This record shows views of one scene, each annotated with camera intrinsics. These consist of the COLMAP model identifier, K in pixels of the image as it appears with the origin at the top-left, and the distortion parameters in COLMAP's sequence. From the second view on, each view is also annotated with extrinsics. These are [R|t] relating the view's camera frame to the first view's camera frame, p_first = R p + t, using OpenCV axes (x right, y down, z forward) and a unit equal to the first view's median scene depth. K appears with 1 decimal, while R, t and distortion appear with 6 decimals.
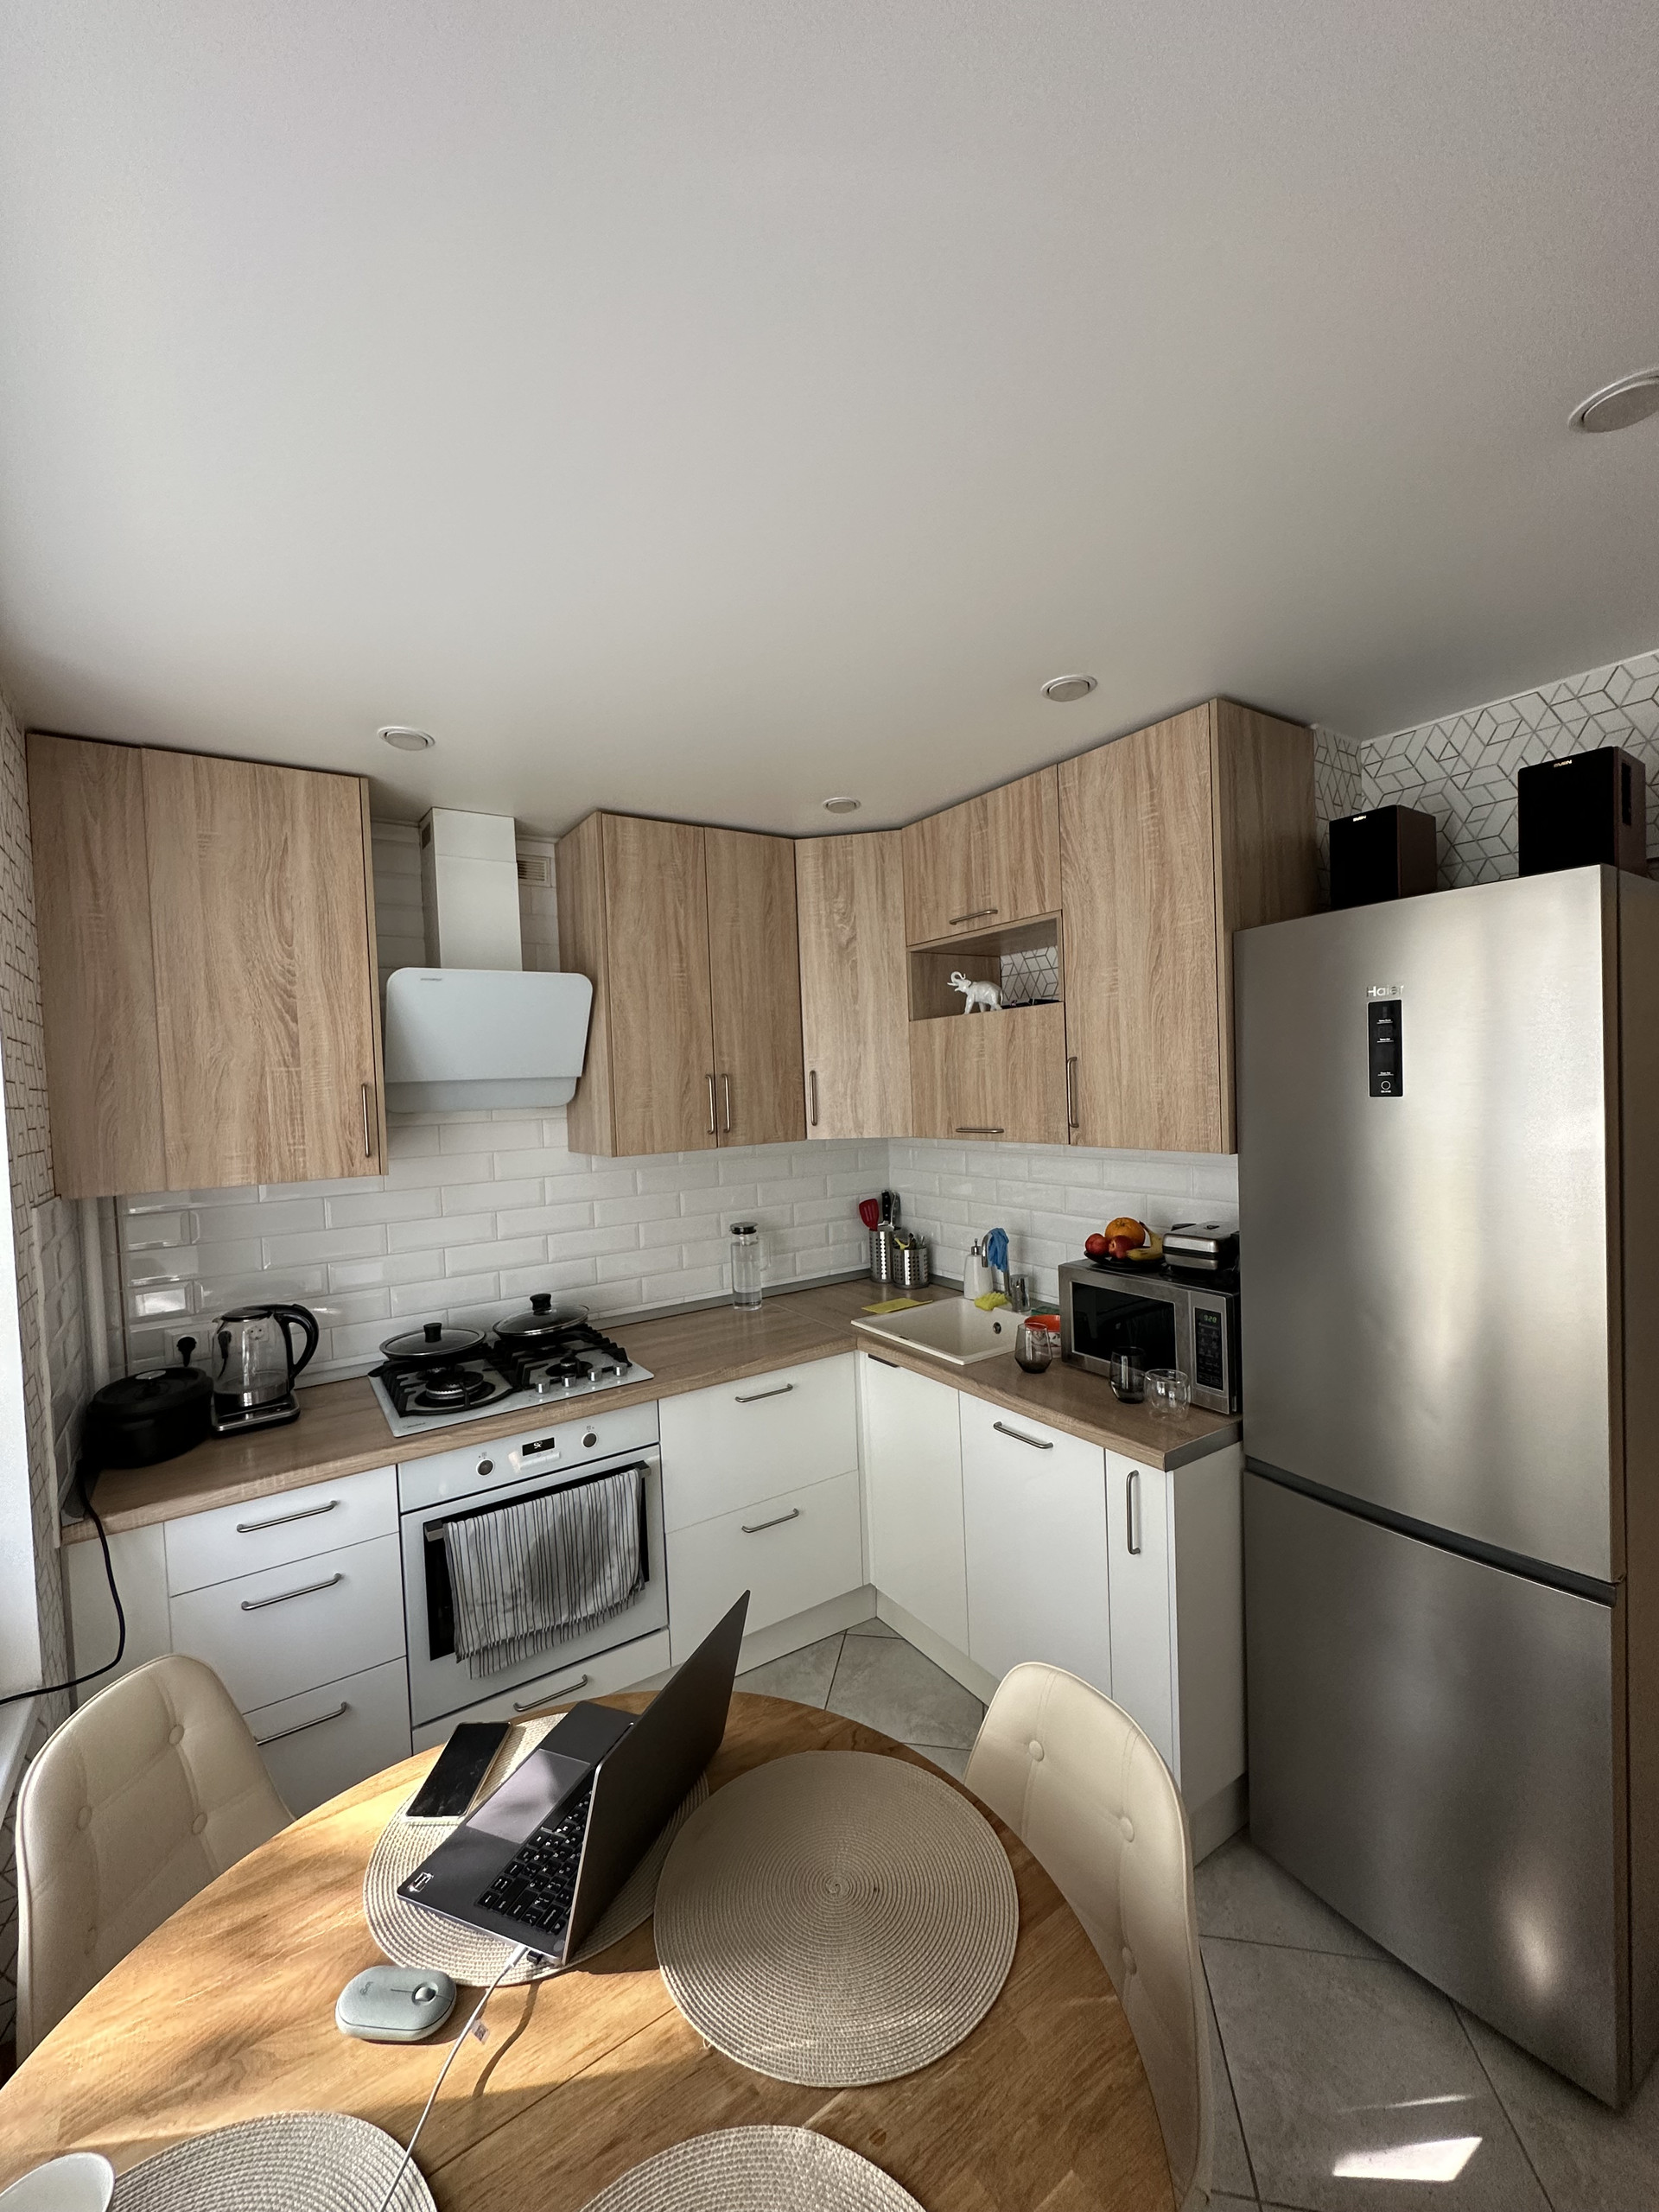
lens RADIAL K [[880.8, 0, 829.5], [0, 880.8, 1106.0], [0, 0, 1]] dist [-0.003440, 0.001558]
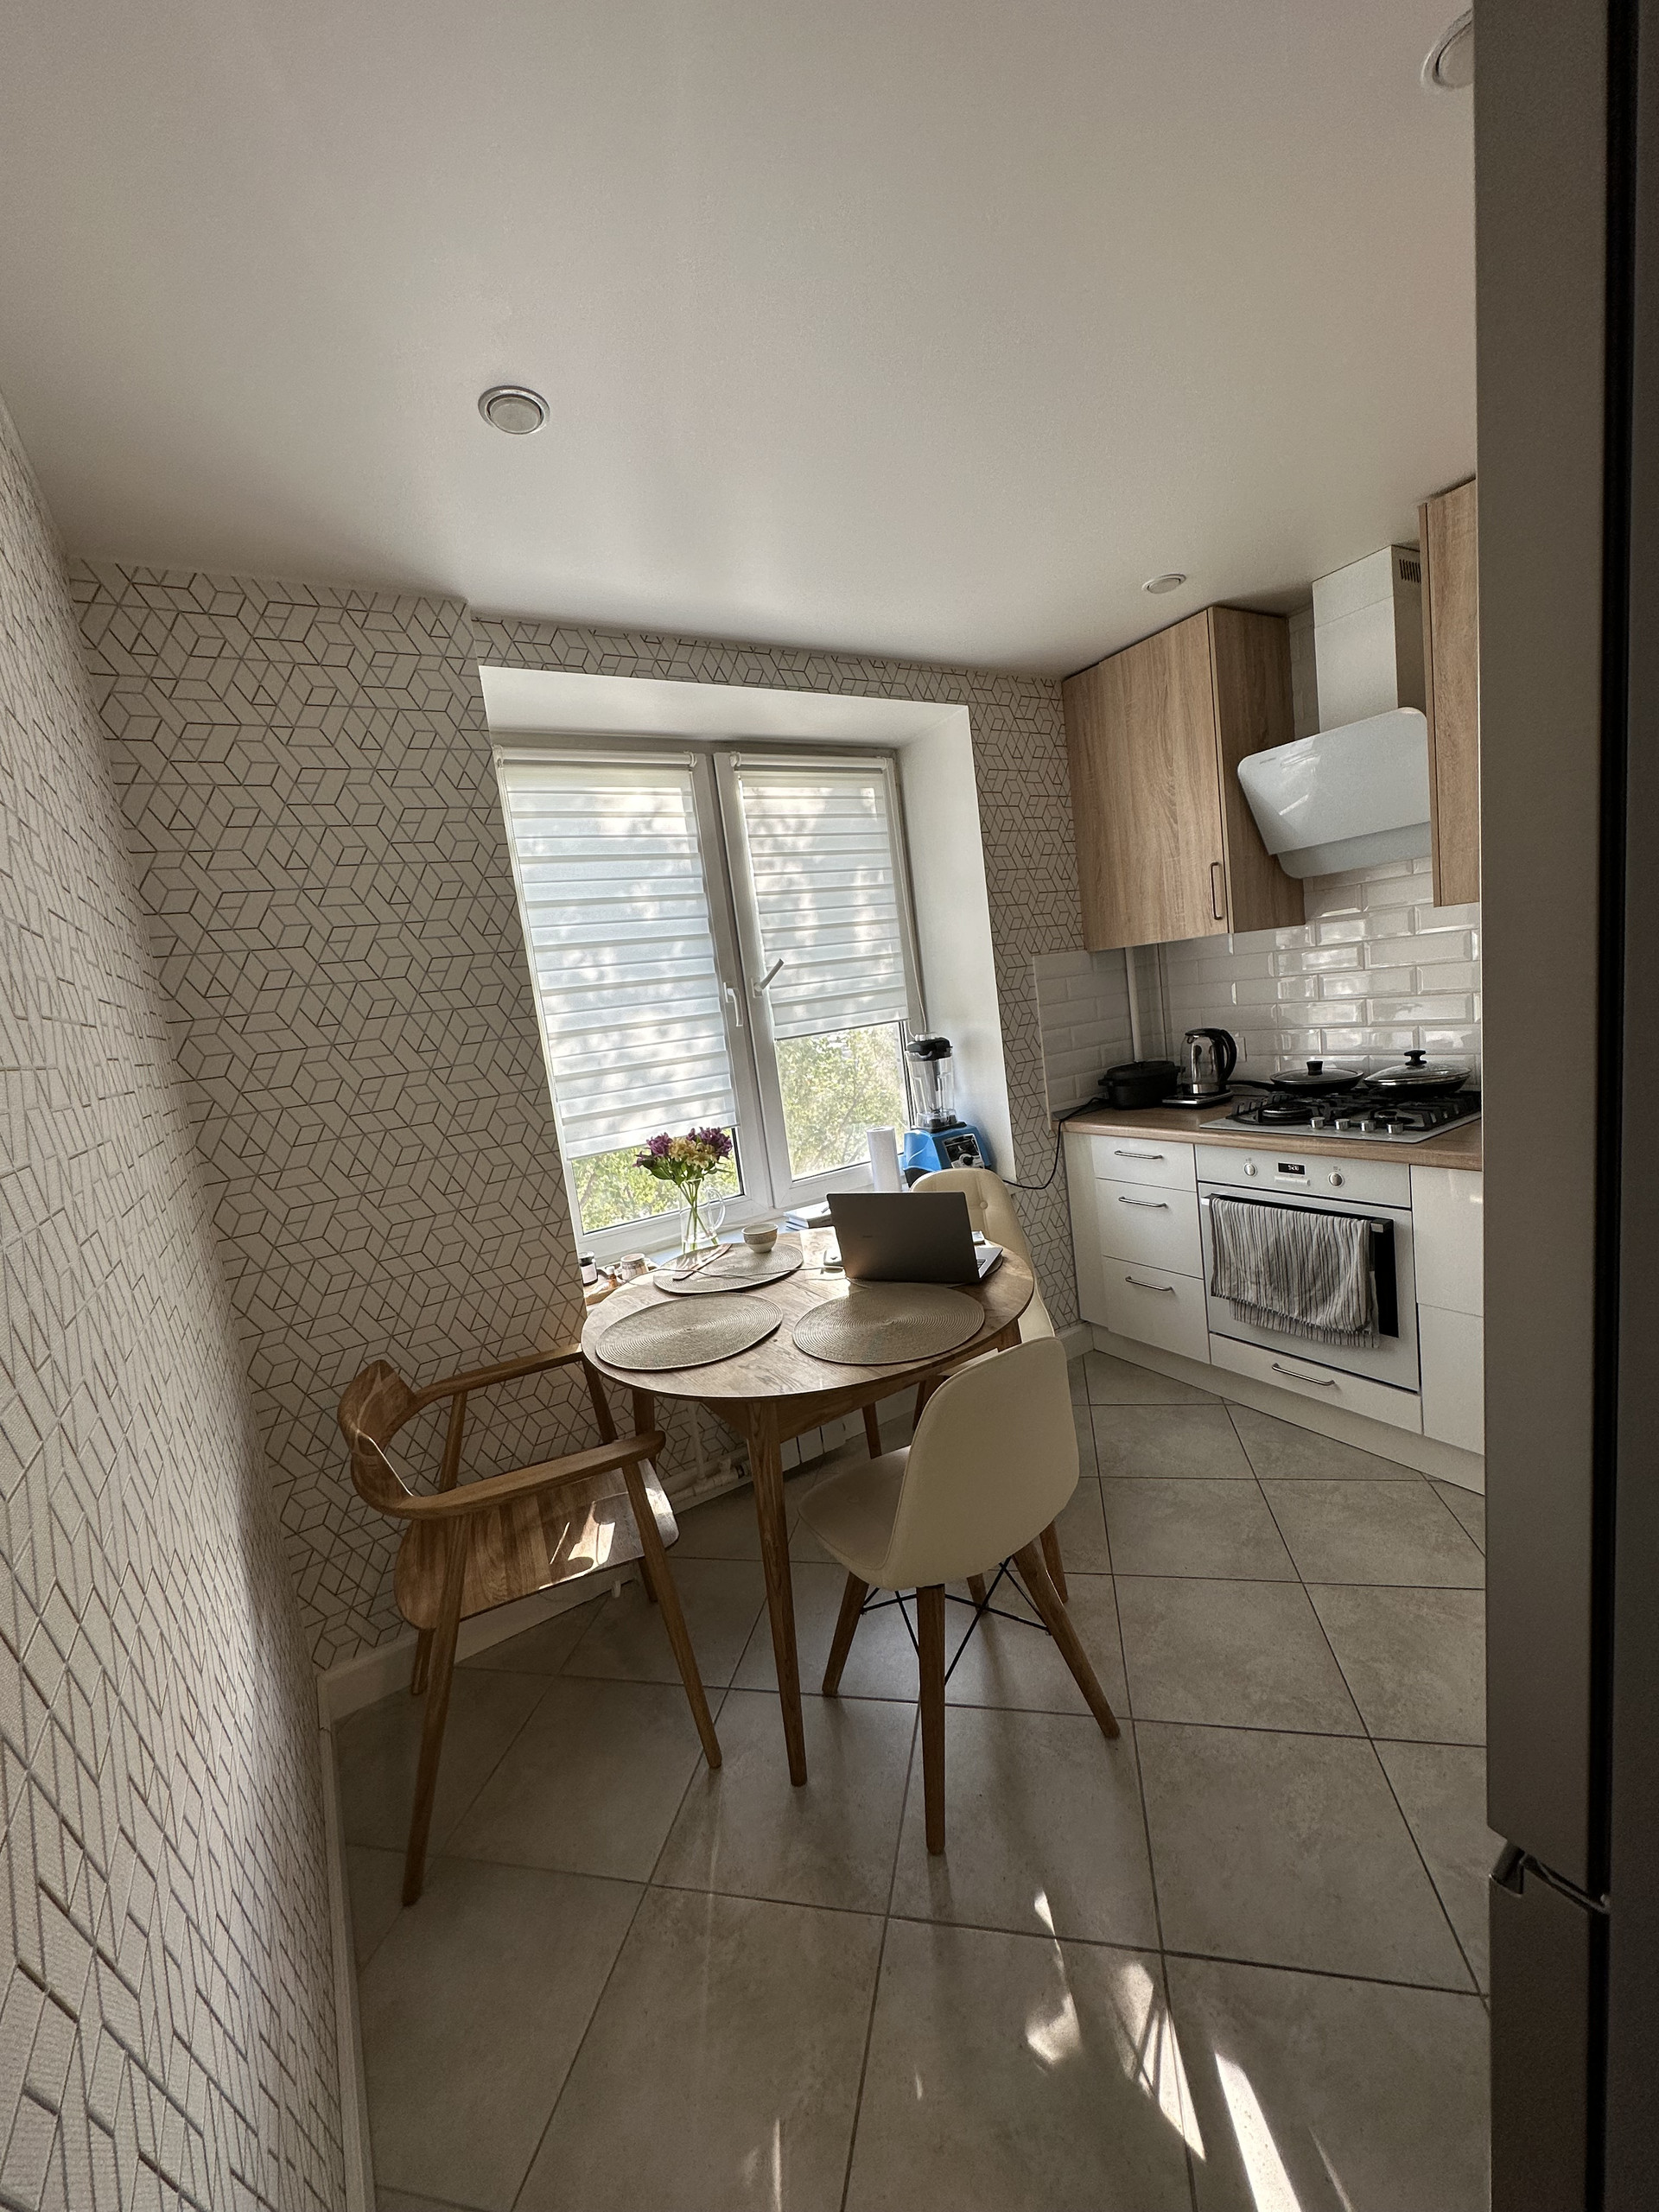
lens RADIAL K [[880.8, 0, 829.5], [0, 880.8, 1106.0], [0, 0, 1]] dist [-0.003440, 0.001558]
pose [[-0.035316, 0.174276, -0.984063, 0.809051], [0.099330, 0.980414, 0.170065, 0.048983], [0.994428, -0.091741, -0.051936, 0.461427]]
